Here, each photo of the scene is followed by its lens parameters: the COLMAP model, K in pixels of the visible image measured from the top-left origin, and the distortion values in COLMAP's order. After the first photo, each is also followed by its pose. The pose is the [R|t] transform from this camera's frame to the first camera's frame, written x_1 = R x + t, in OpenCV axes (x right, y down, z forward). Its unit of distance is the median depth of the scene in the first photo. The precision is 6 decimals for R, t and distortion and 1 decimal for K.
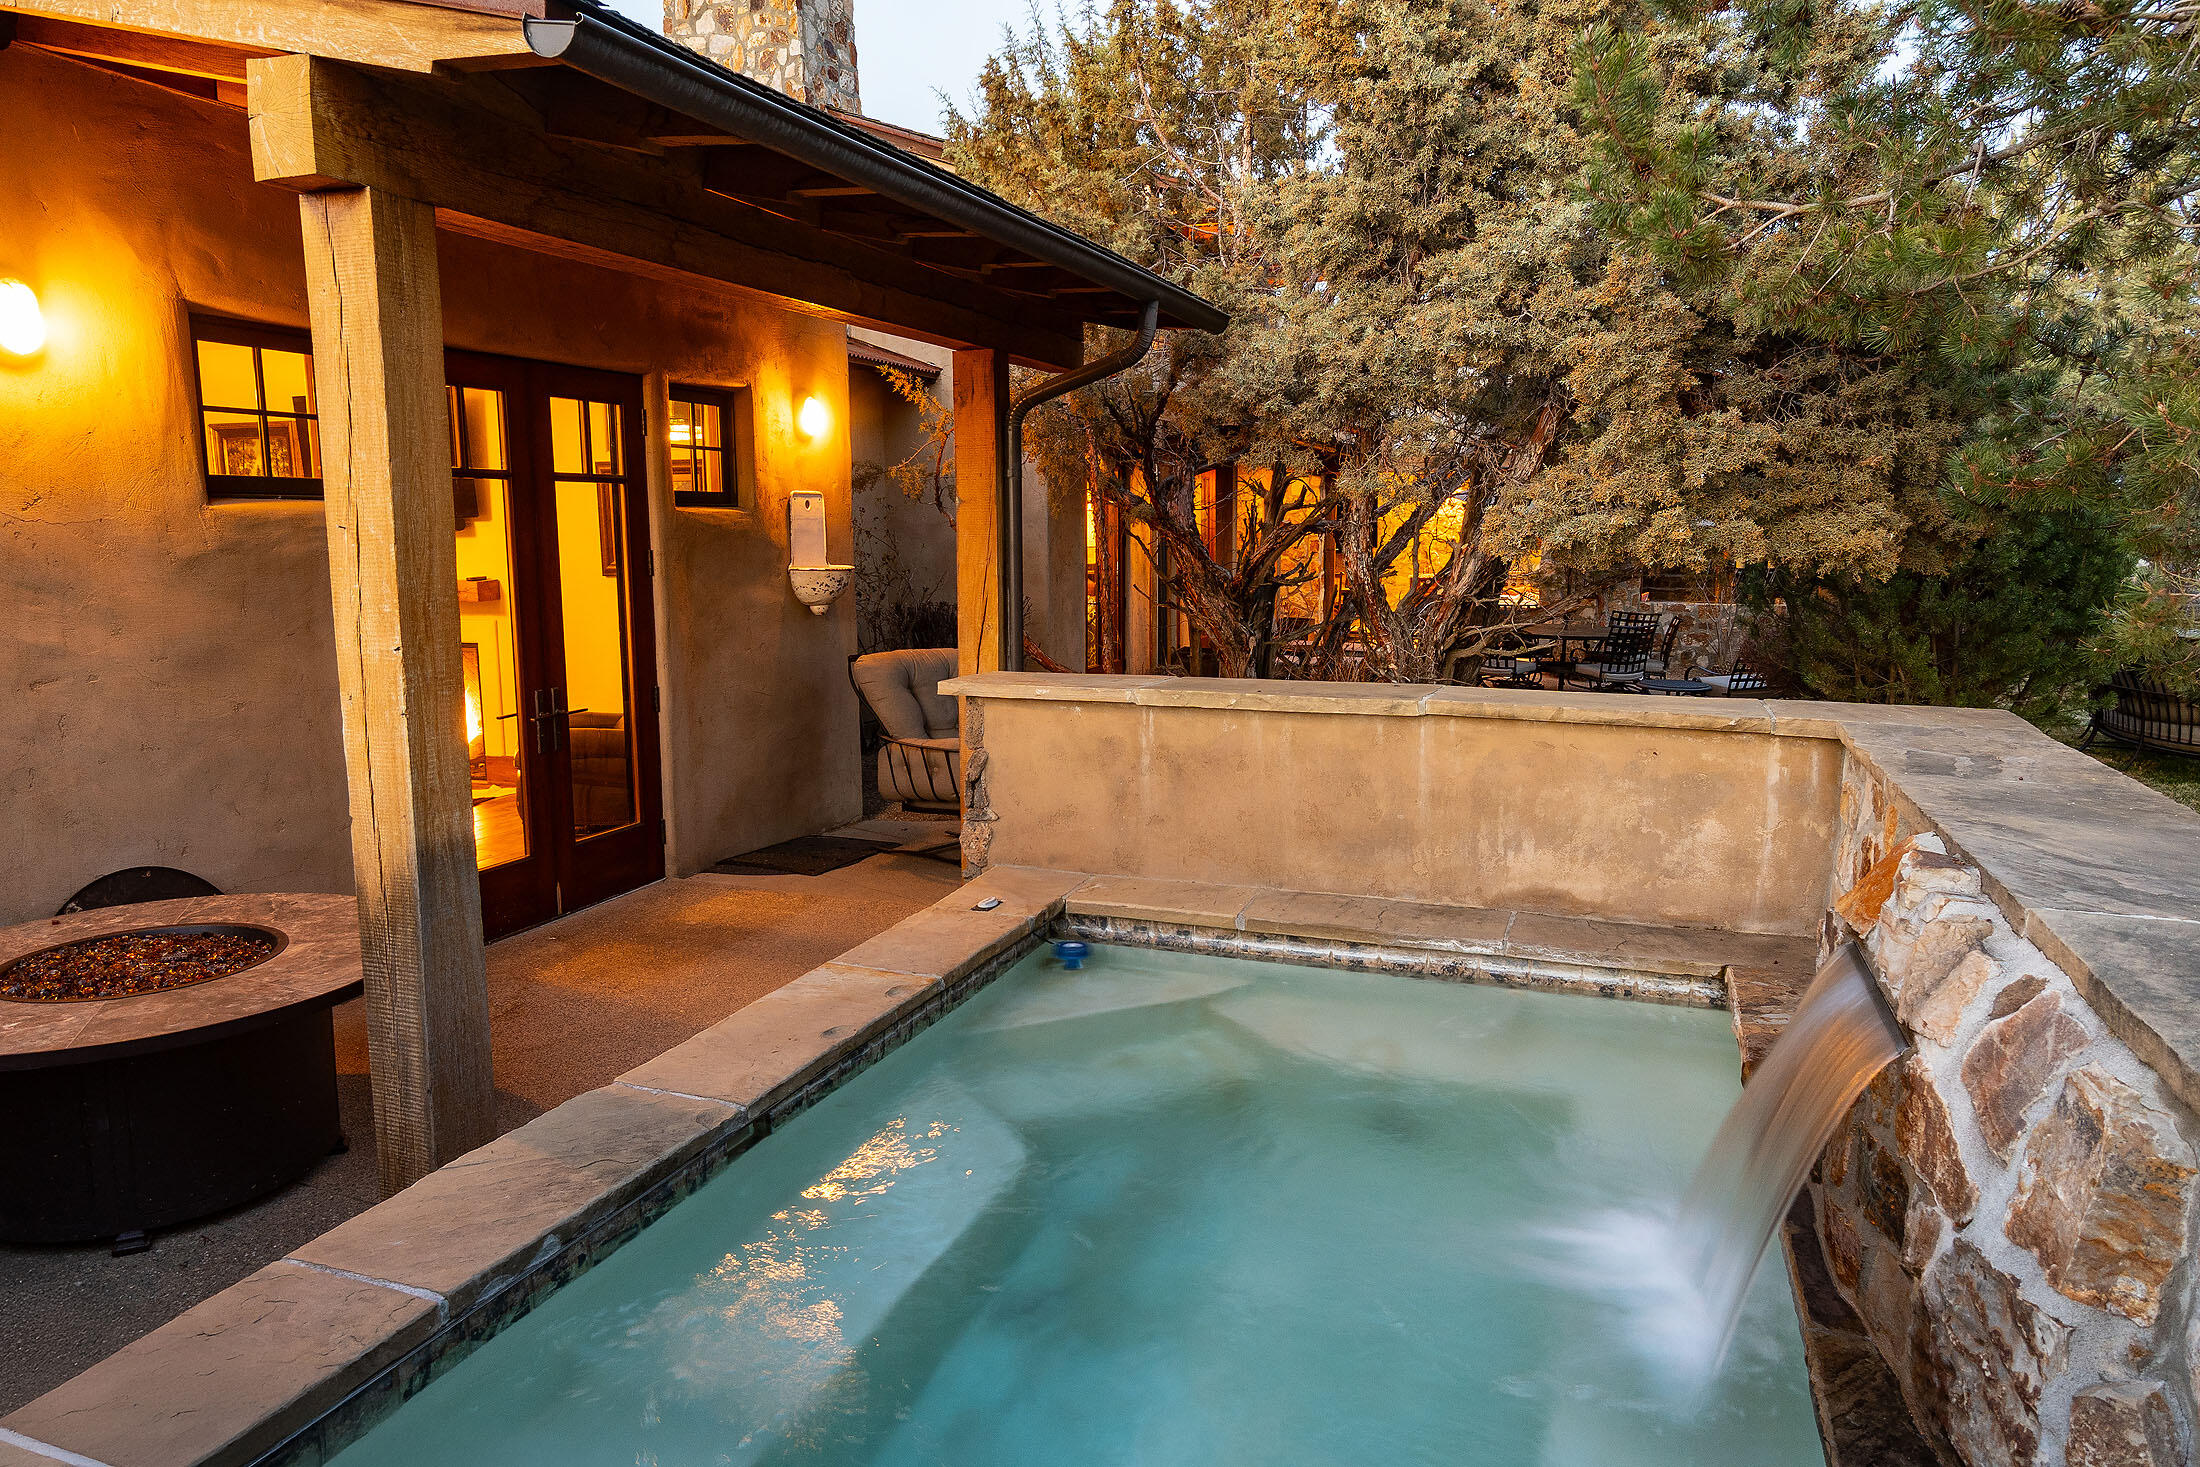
lens RADIAL K [[1397.6, 0, 1105.0], [0, 1397.6, 811.2], [0, 0, 1]] dist [-0.002005, -0.000282]
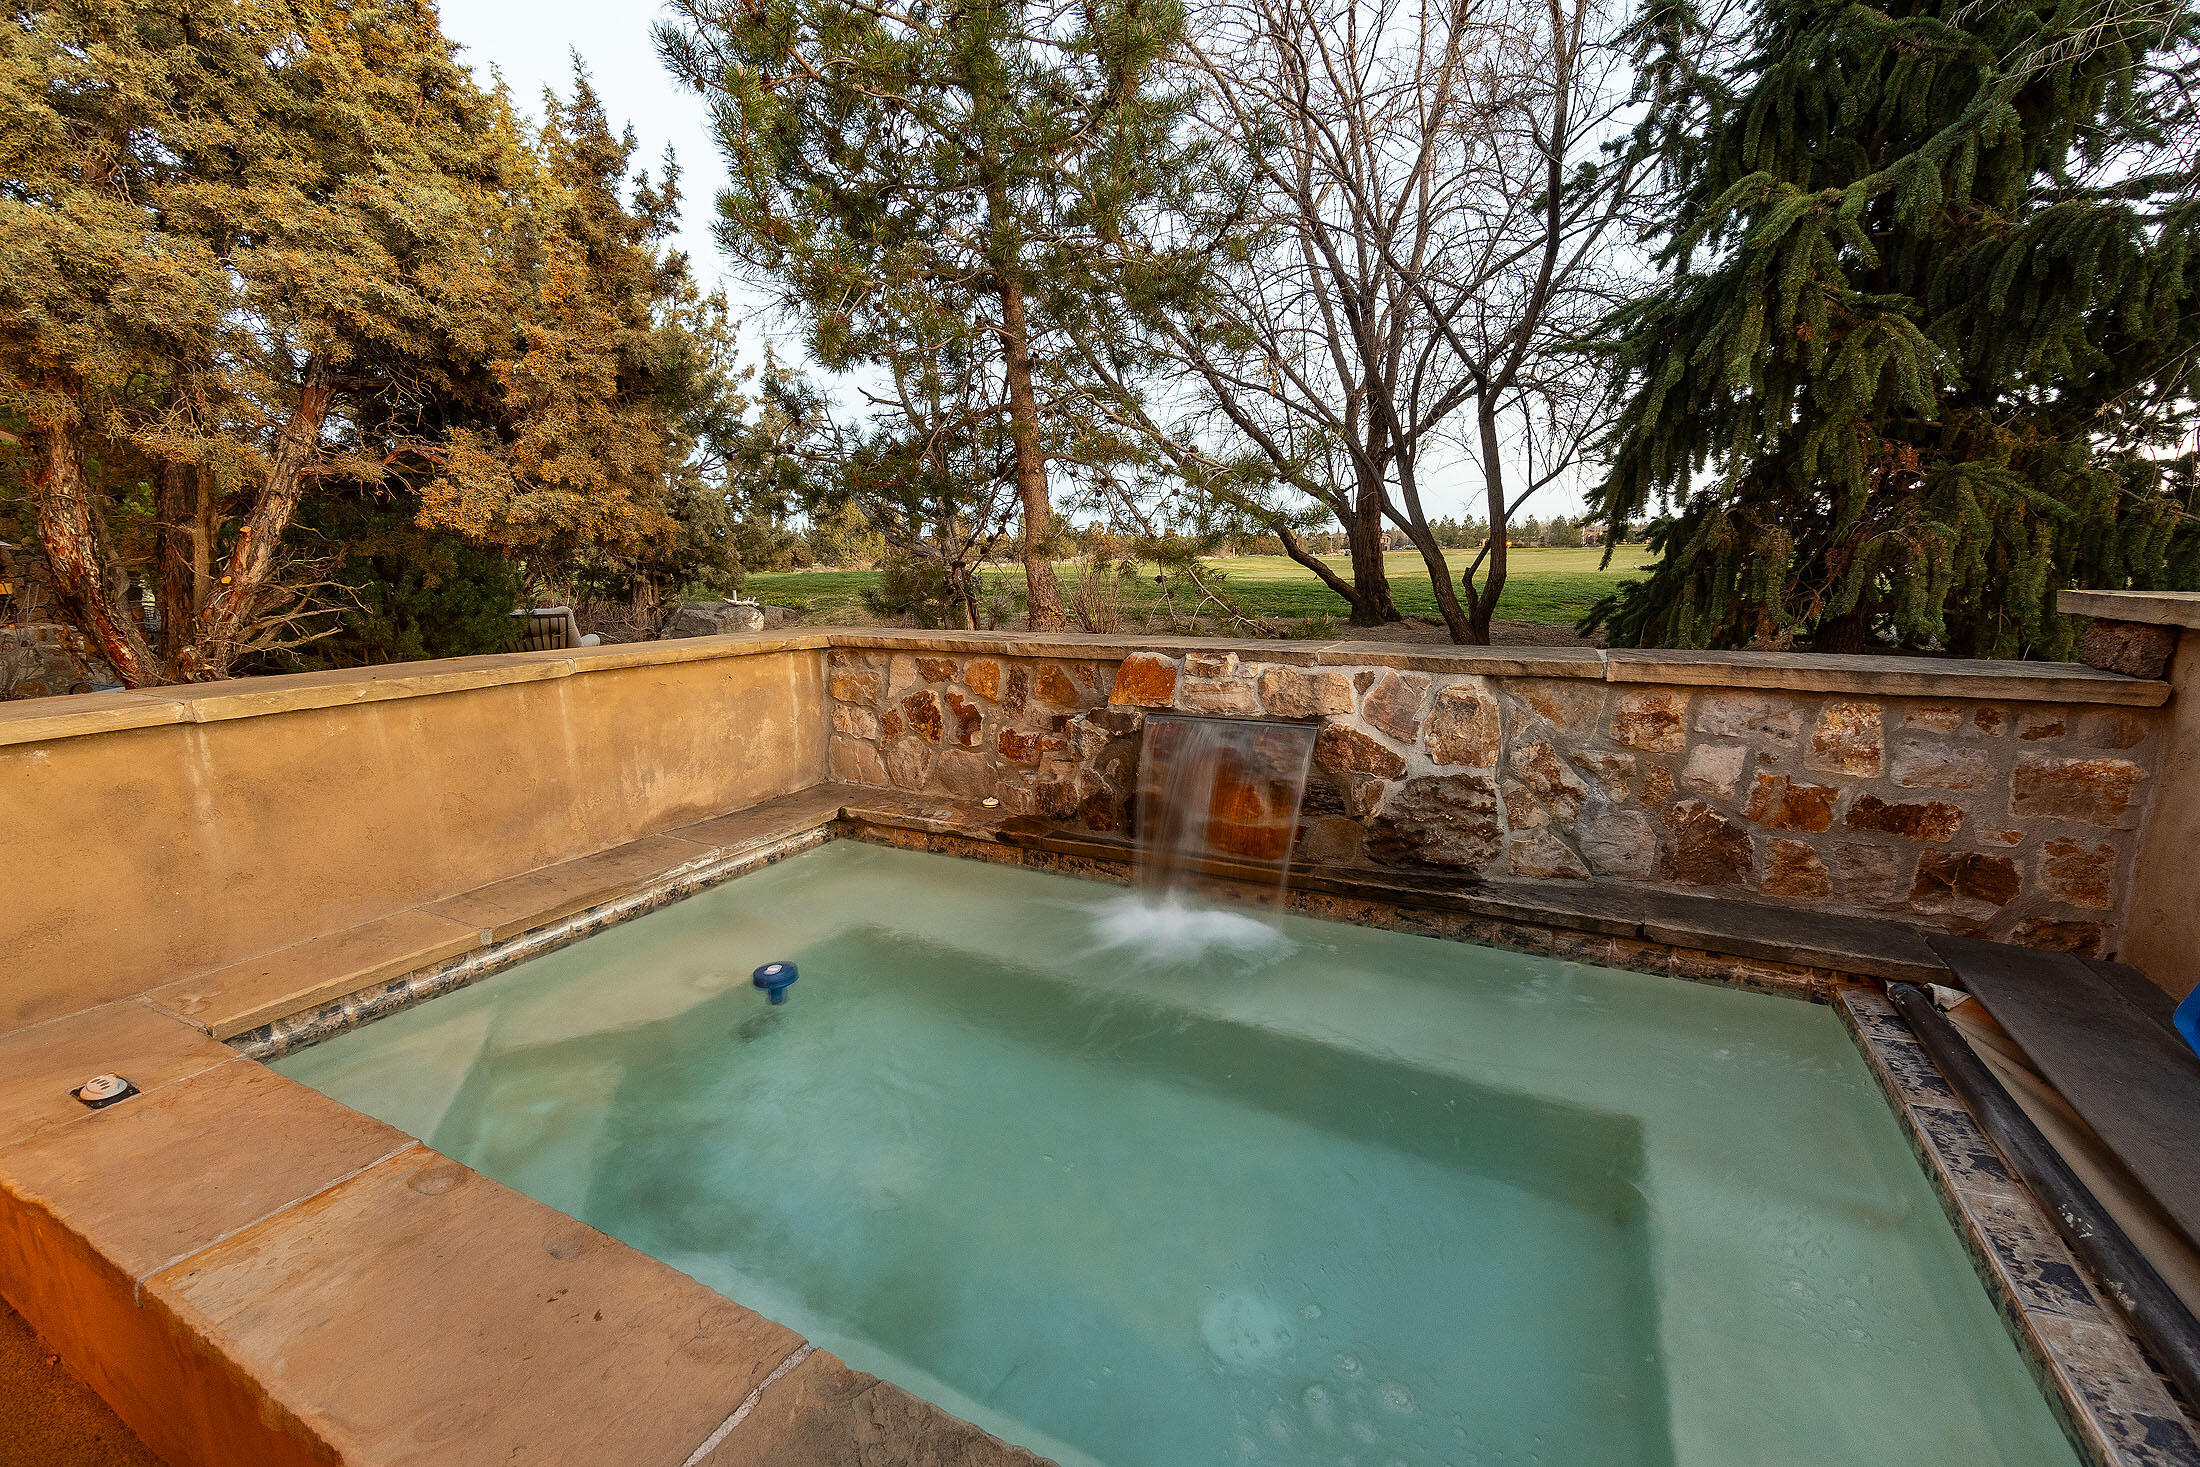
lens RADIAL K [[915.4, 0, 1108.0], [0, 915.4, 742.1], [0, 0, 1]] dist [0.000311, 0.001036]
pose [[0.116442, -0.196640, 0.973537, -0.379445], [0.210878, 0.962751, 0.169239, -0.049933], [-0.970552, 0.185590, 0.153572, 0.505799]]
